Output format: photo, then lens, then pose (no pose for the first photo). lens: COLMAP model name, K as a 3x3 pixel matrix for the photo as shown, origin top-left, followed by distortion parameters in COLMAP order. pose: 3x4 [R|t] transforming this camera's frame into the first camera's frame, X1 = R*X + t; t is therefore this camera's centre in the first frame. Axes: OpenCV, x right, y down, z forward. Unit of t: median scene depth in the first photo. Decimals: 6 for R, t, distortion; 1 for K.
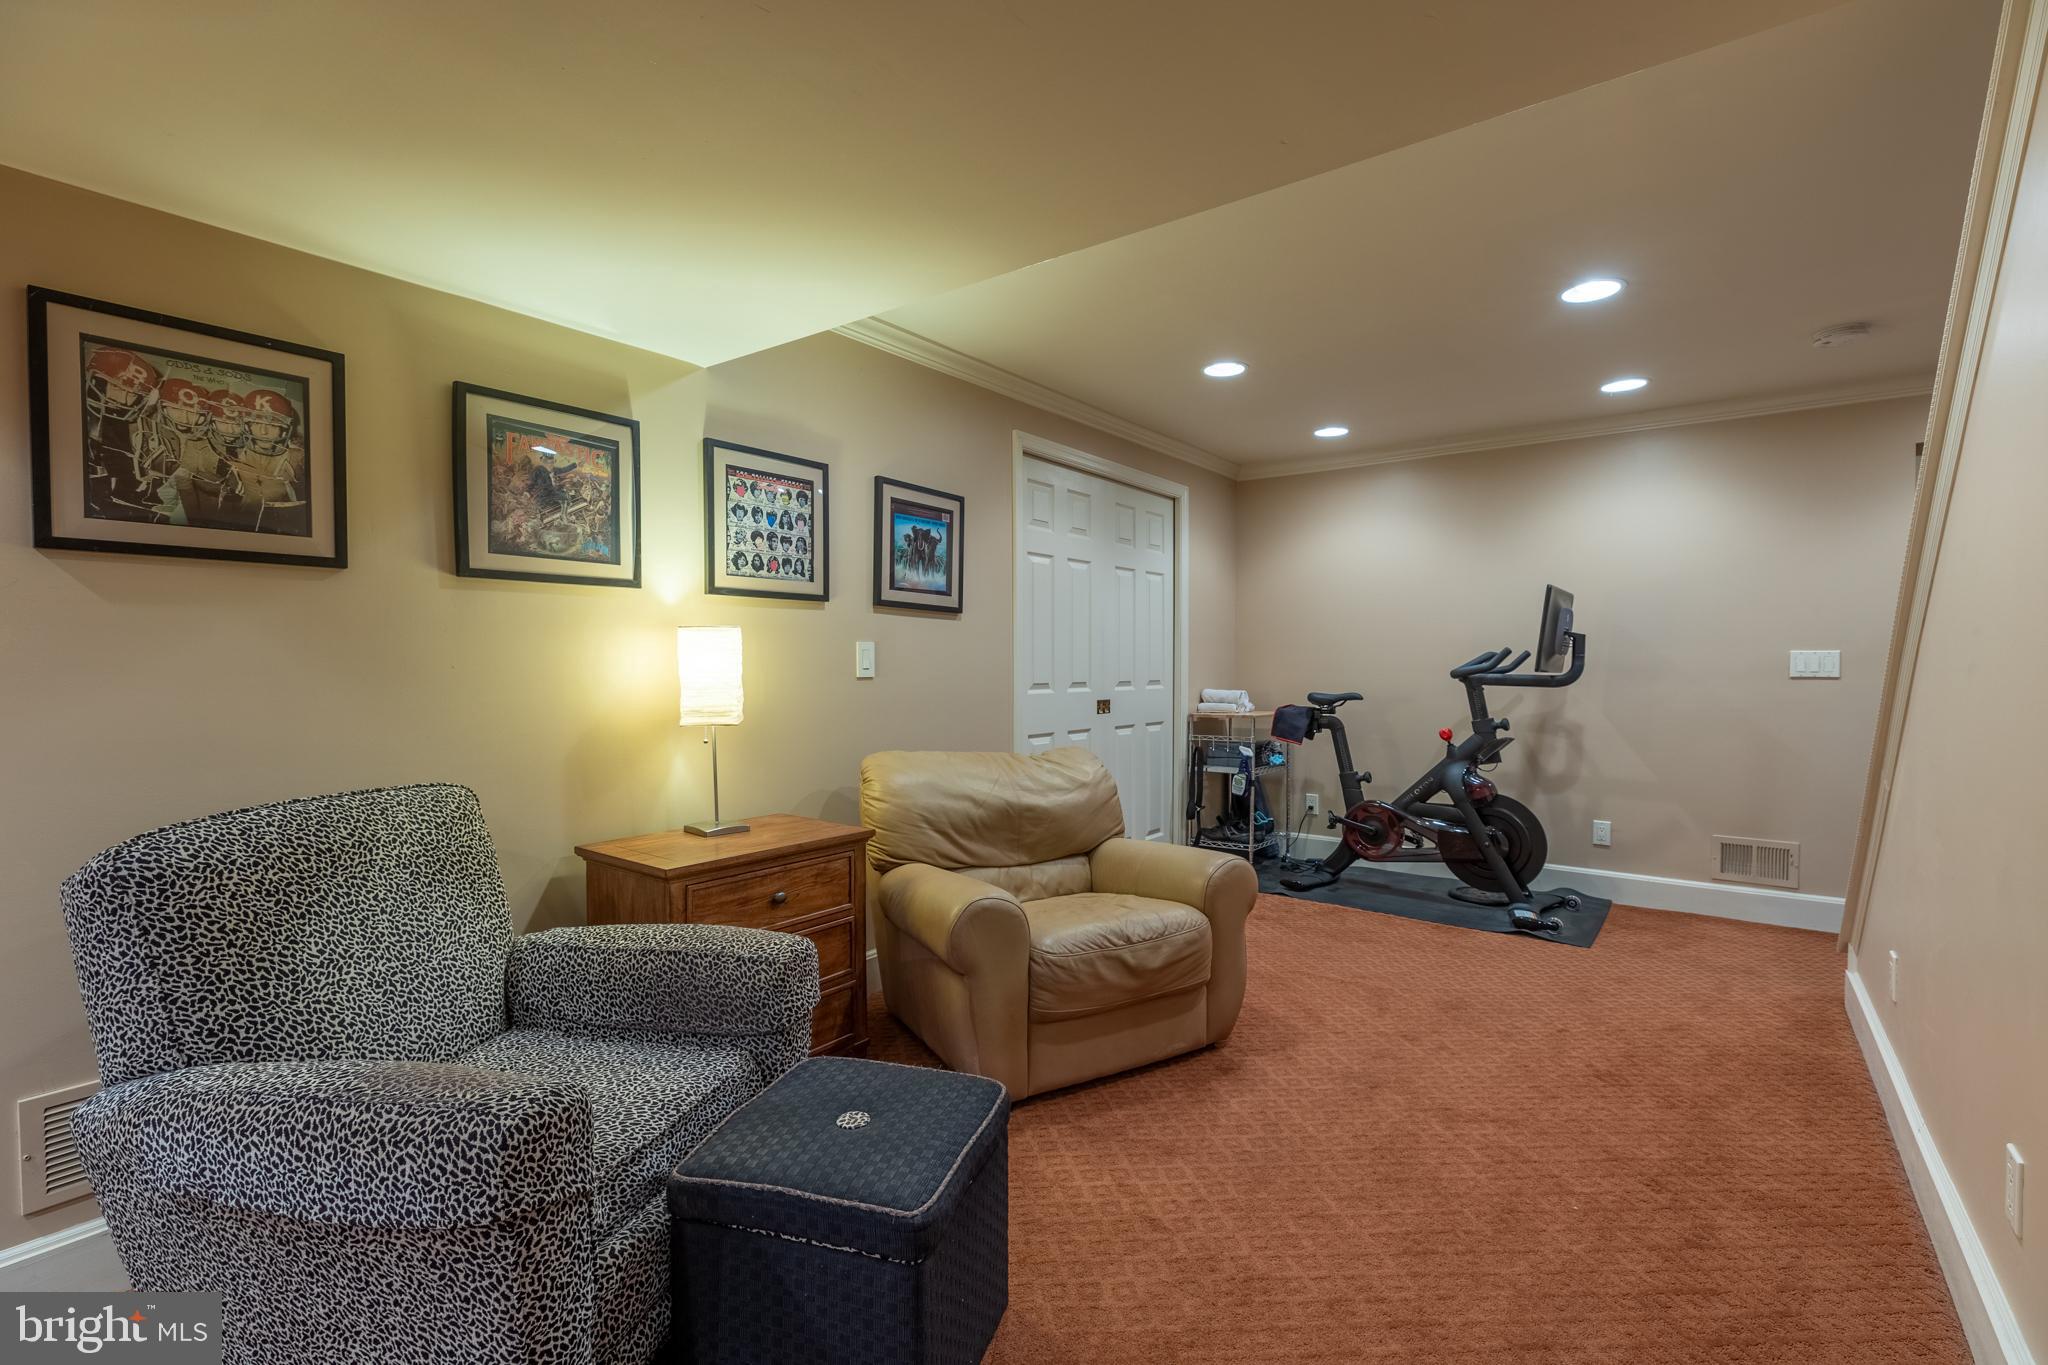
lens RADIAL K [[917.4, 0, 1030.9], [0, 917.4, 681.7], [0, 0, 1]] dist [0.006327, -0.001336]
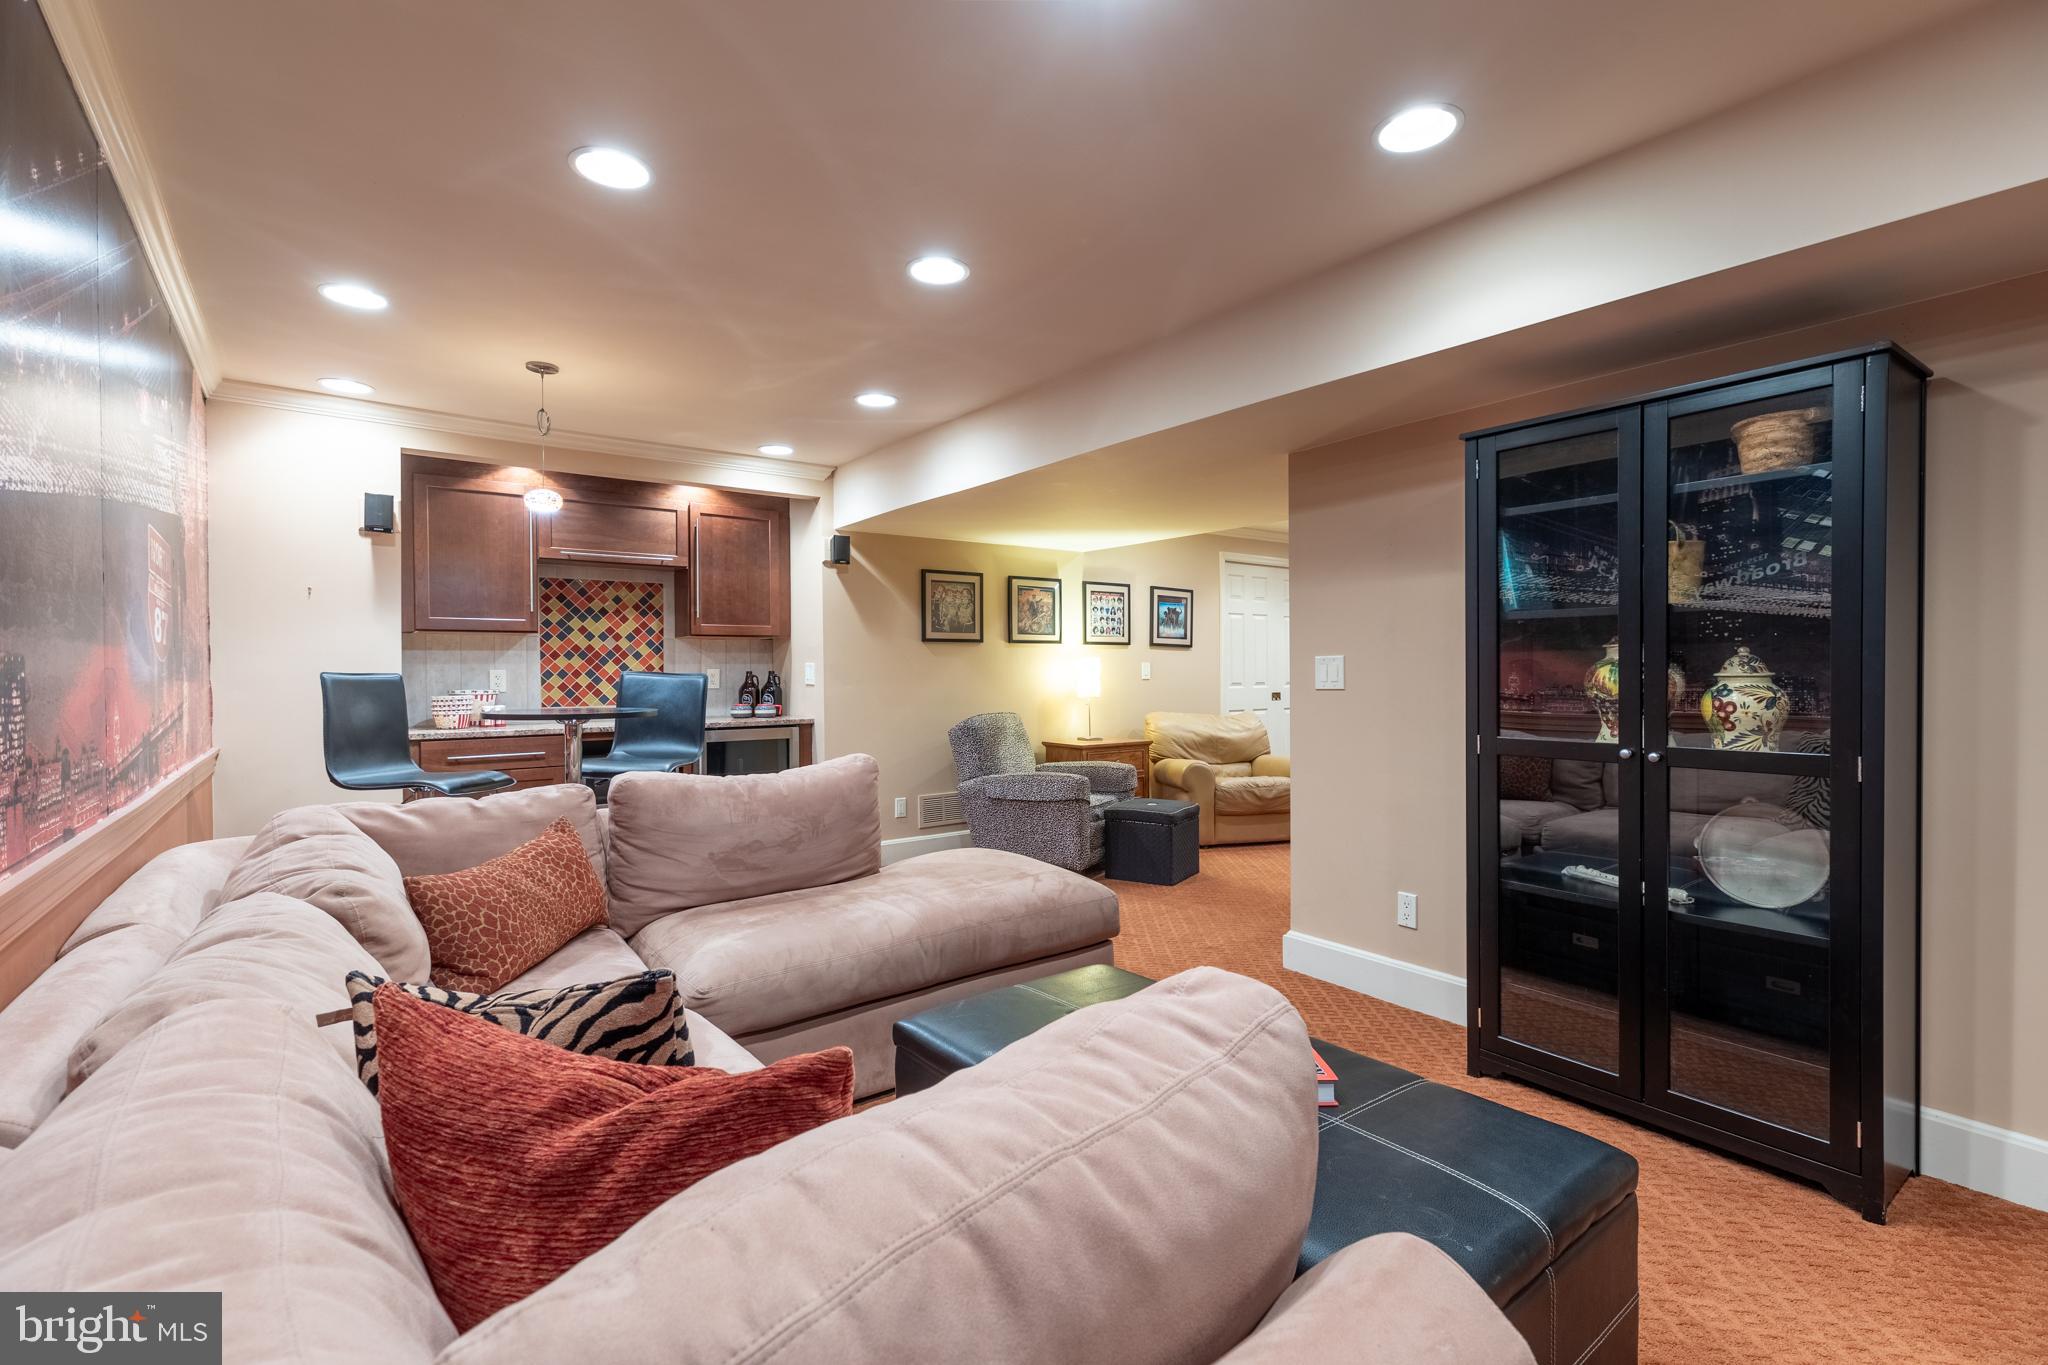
lens RADIAL K [[917.4, 0, 1030.9], [0, 917.4, 681.7], [0, 0, 1]] dist [0.006327, -0.001336]
pose [[0.962909, -0.003001, -0.269810, 0.182991], [0.000595, 0.999959, -0.008996, 0.027230], [0.269826, 0.008502, 0.962872, -1.488329]]
